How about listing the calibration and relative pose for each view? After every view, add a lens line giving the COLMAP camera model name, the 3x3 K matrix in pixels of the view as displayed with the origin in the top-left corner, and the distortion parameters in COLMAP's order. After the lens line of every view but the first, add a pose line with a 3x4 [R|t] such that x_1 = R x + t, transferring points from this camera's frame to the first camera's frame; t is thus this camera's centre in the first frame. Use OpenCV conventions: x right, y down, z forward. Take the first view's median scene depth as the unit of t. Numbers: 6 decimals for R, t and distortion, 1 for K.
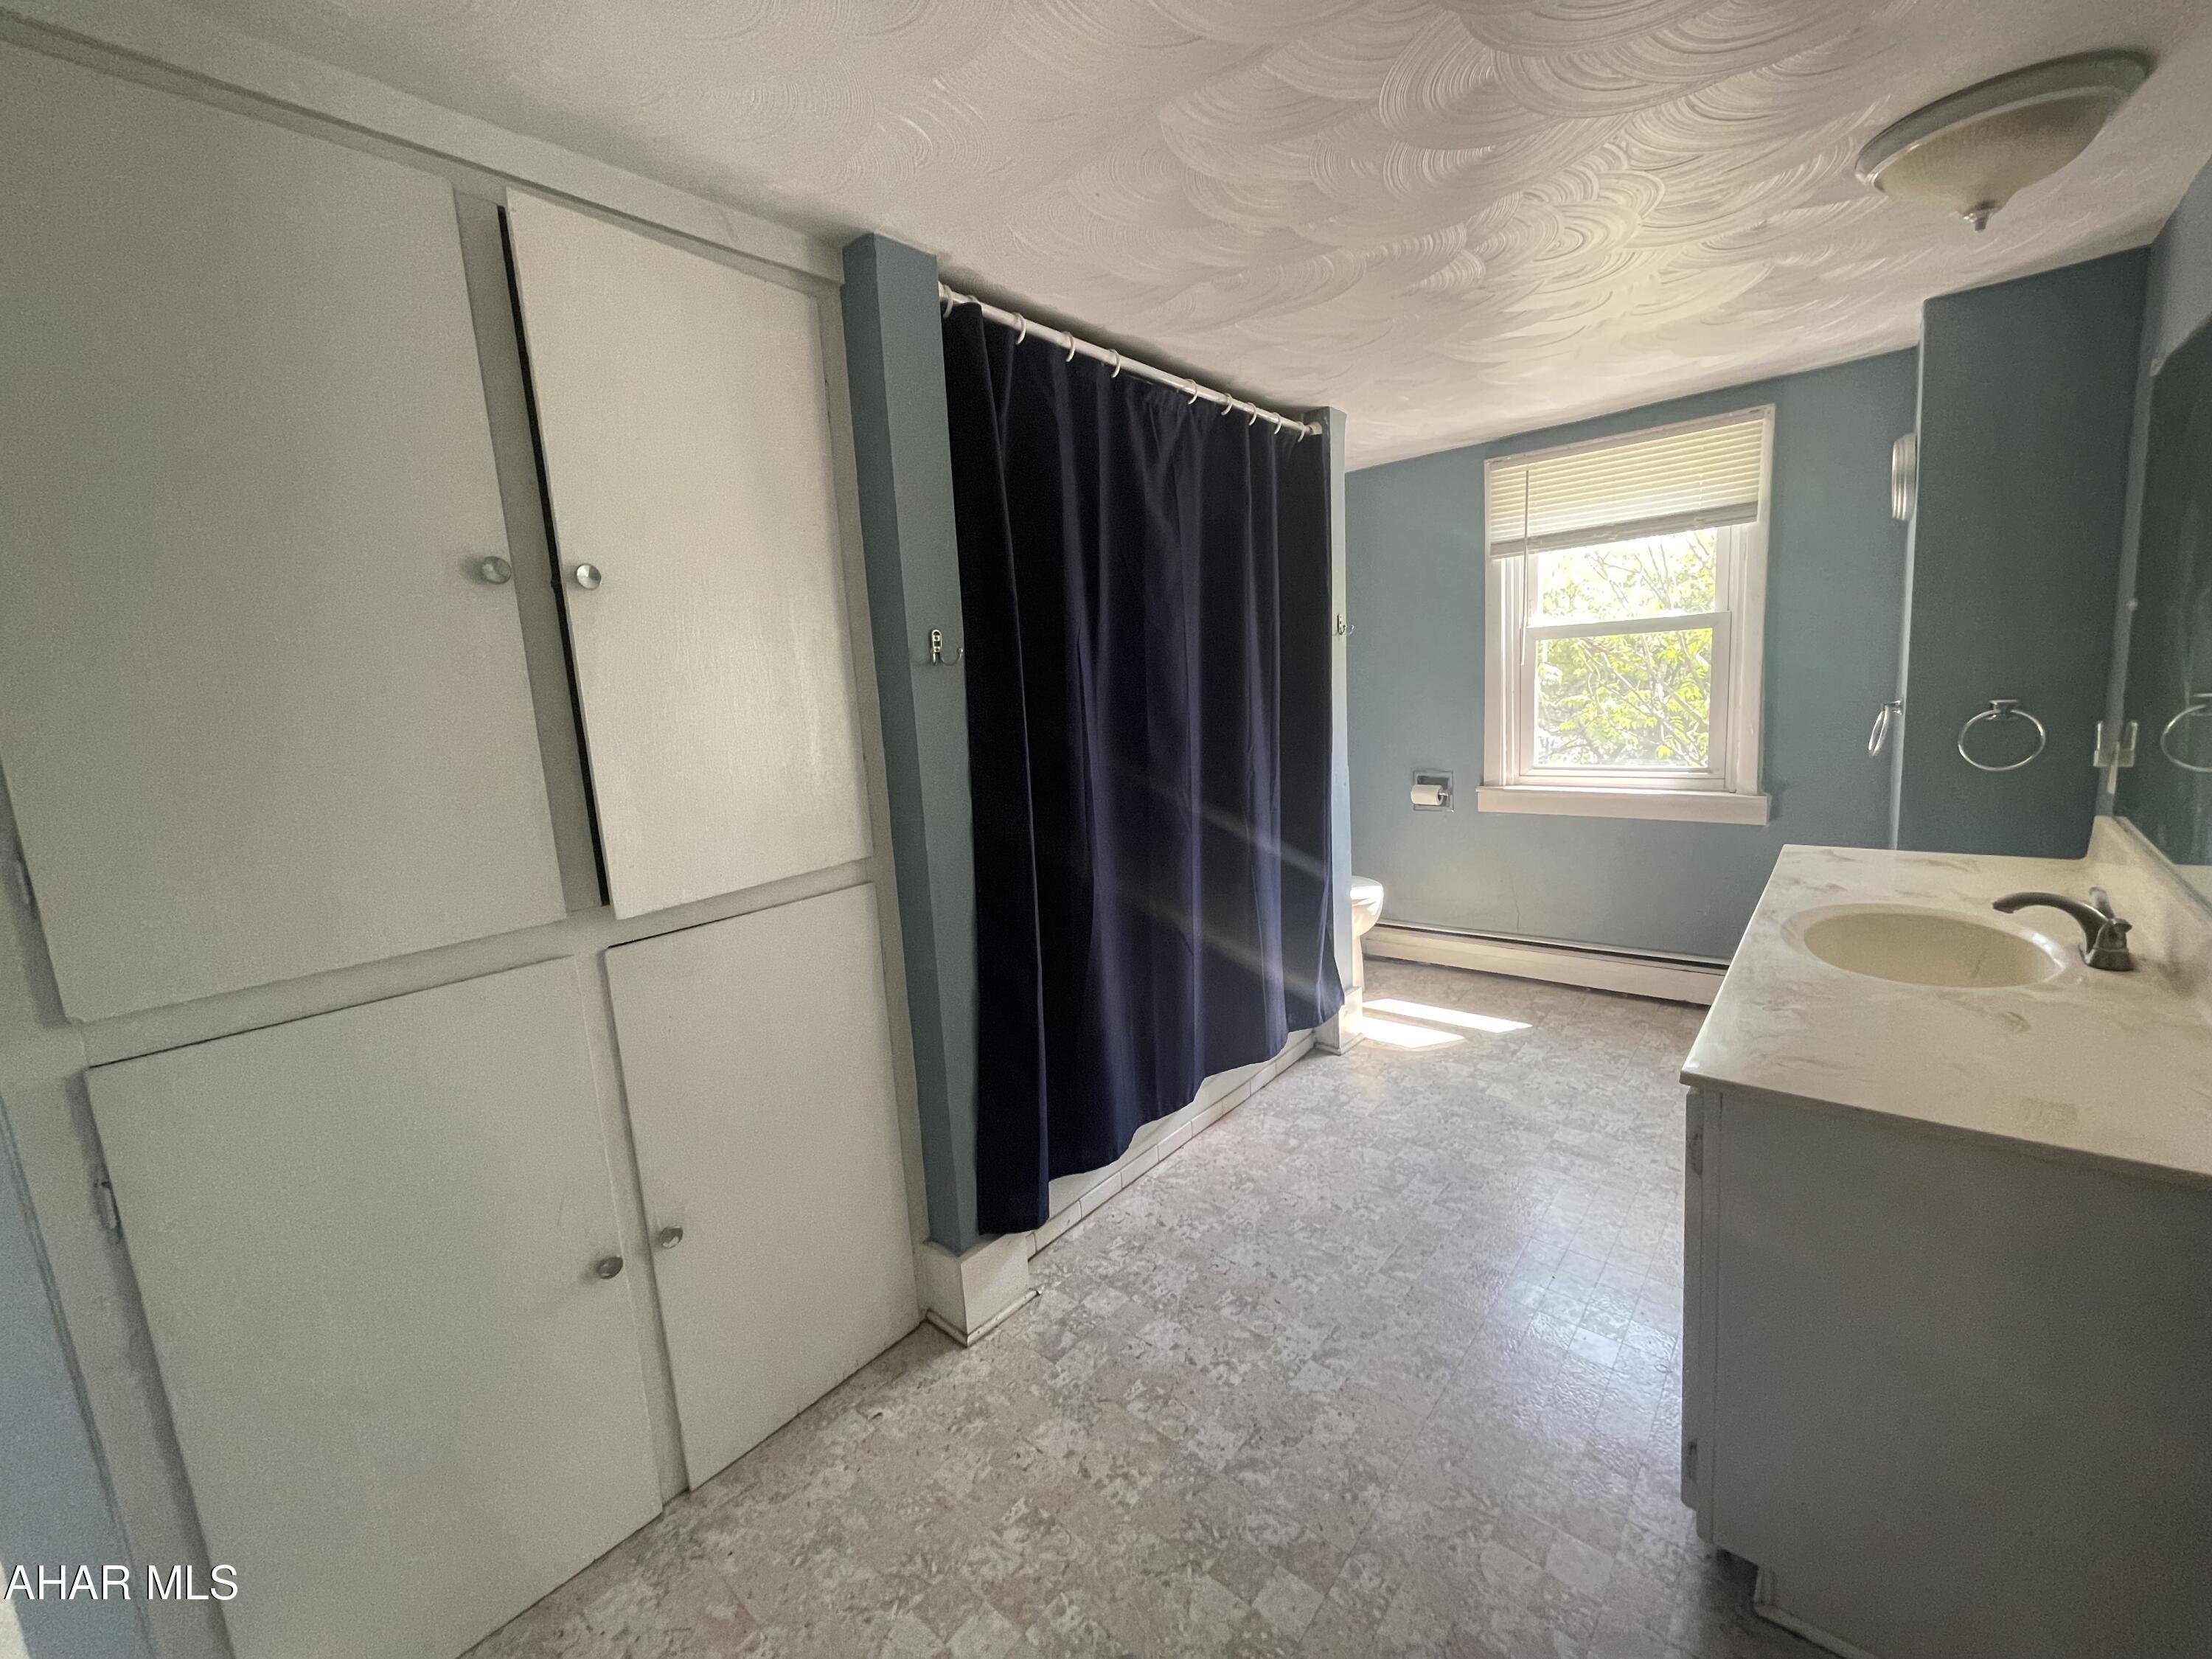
lens RADIAL K [[894.1, 0, 1106.6], [0, 894.1, 823.6], [0, 0, 1]] dist [-0.000442, 0.000865]
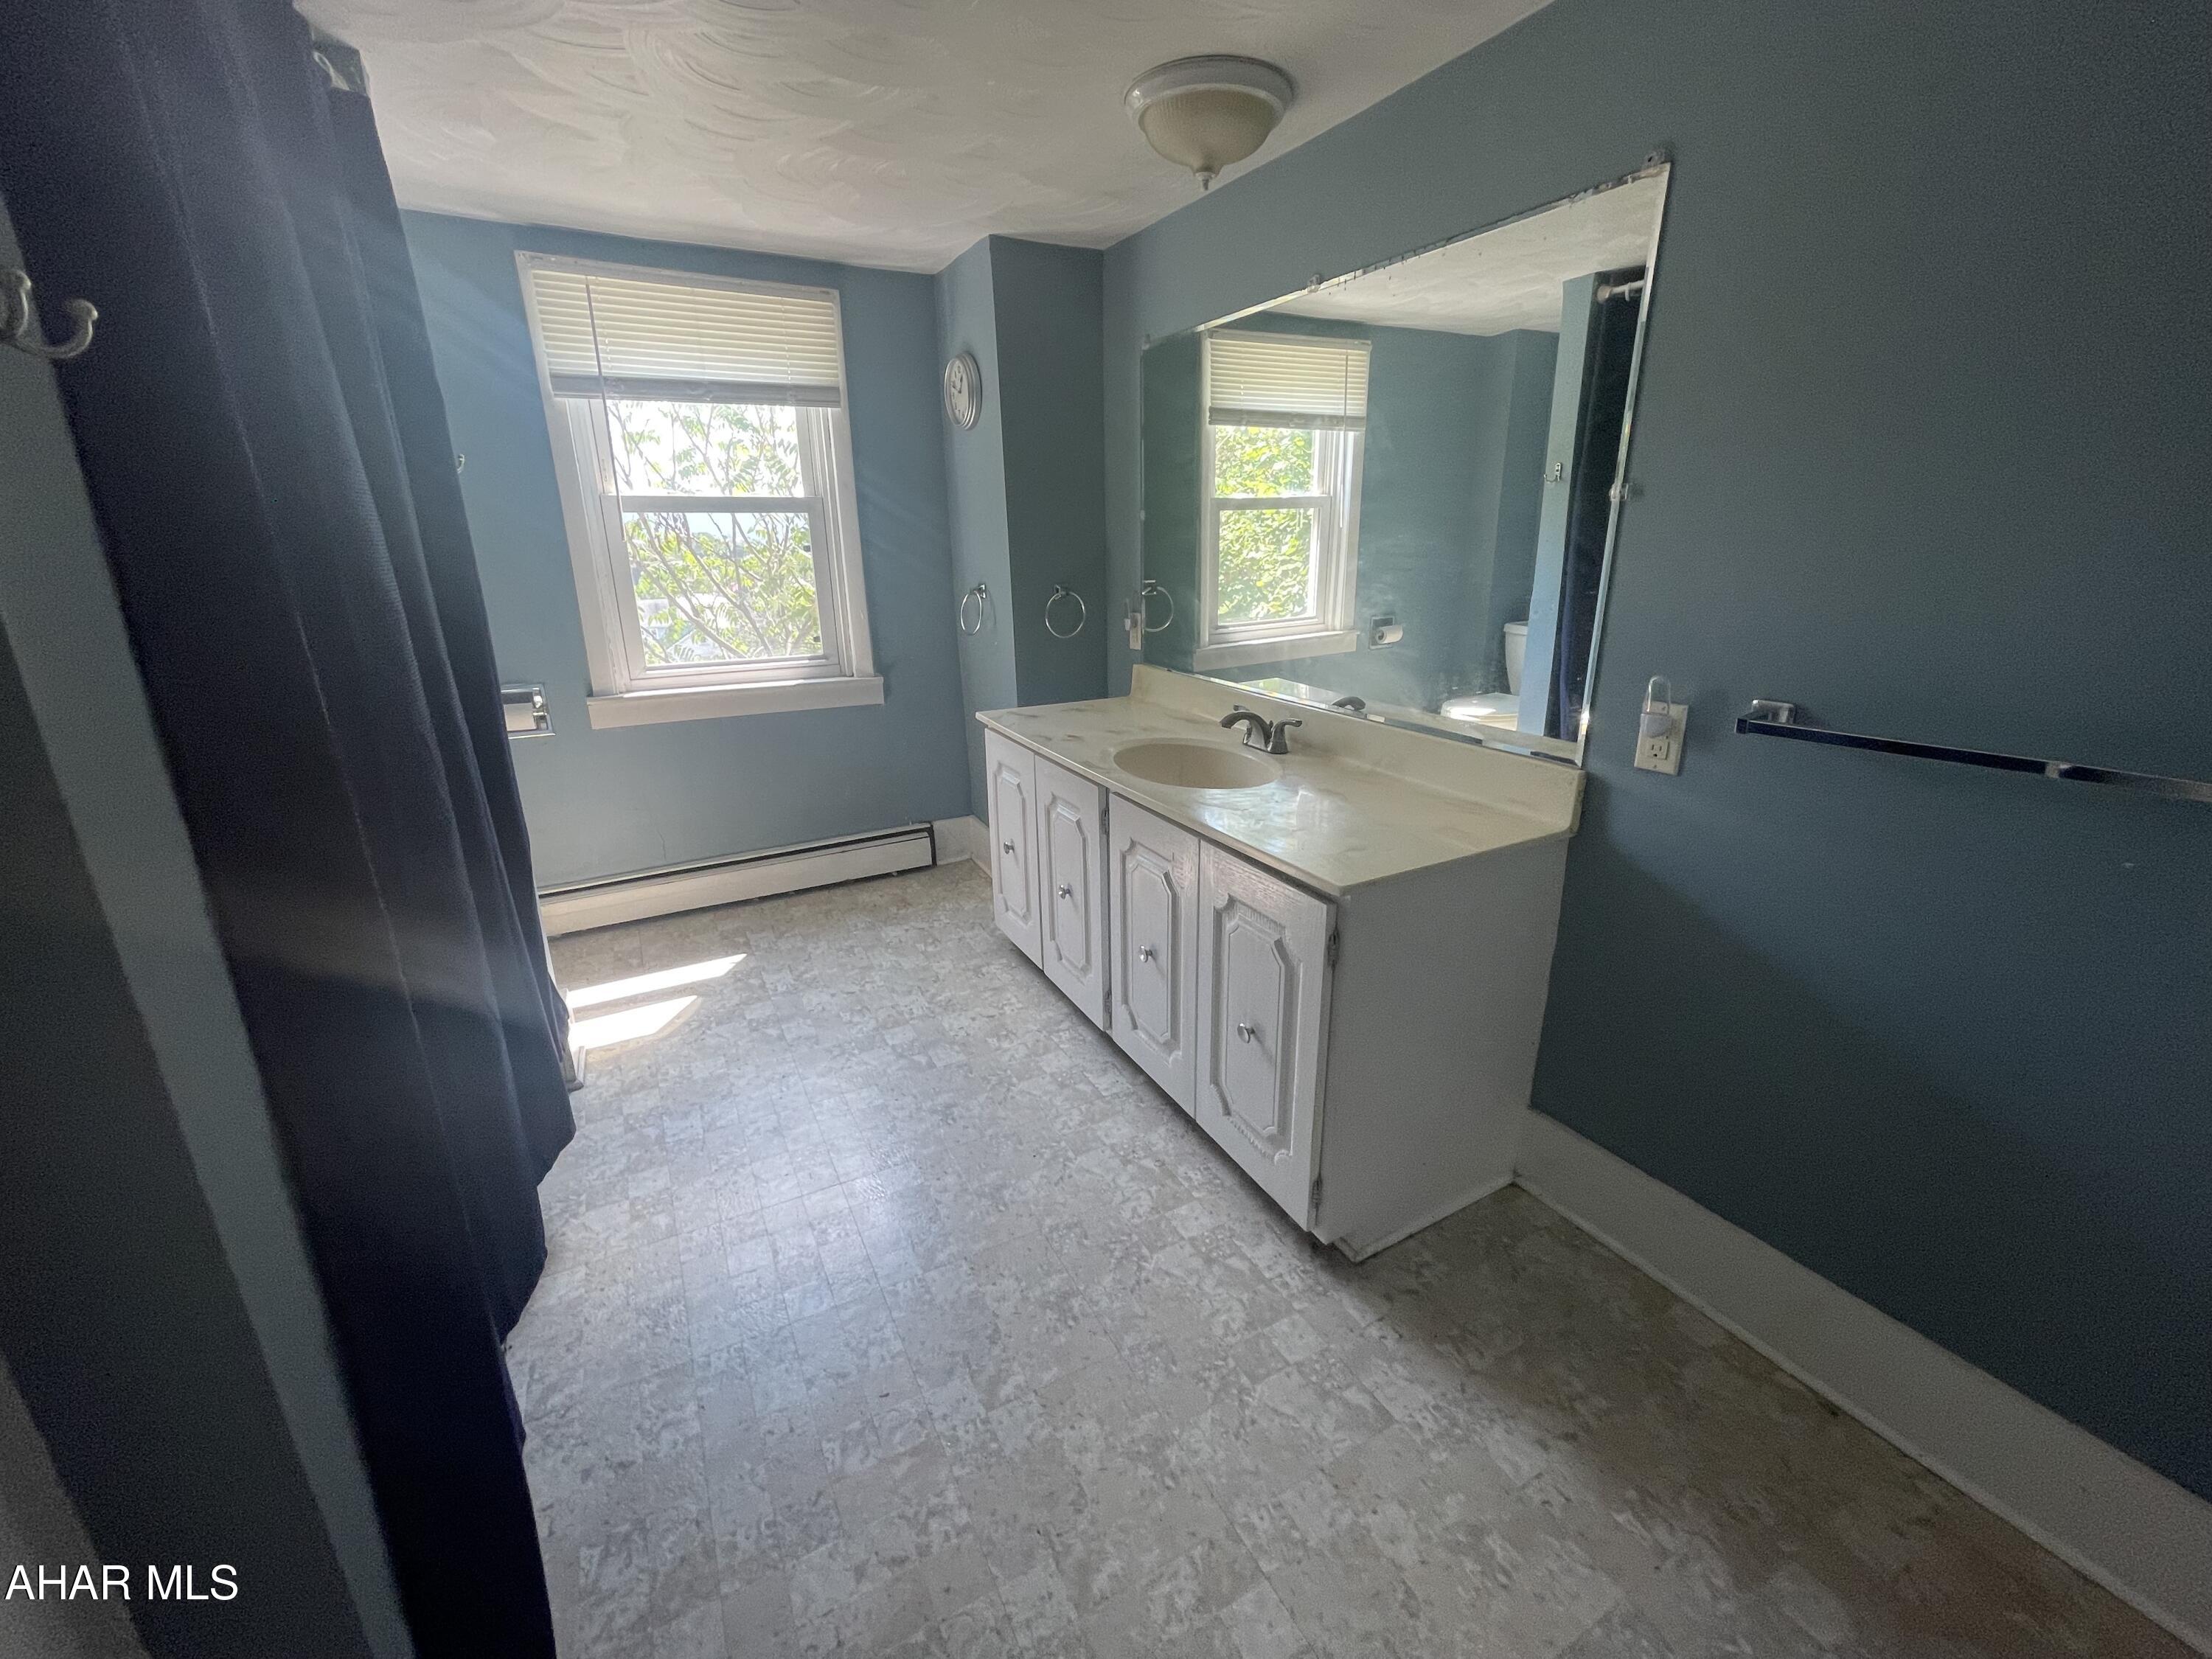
lens RADIAL K [[894.1, 0, 1111.2], [0, 894.1, 822.8], [0, 0, 1]] dist [-0.000442, 0.000865]
pose [[0.351144, -0.223919, 0.909152, -0.202208], [0.134774, 0.972959, 0.187580, -0.024296], [-0.926571, 0.056663, 0.371827, 0.347192]]
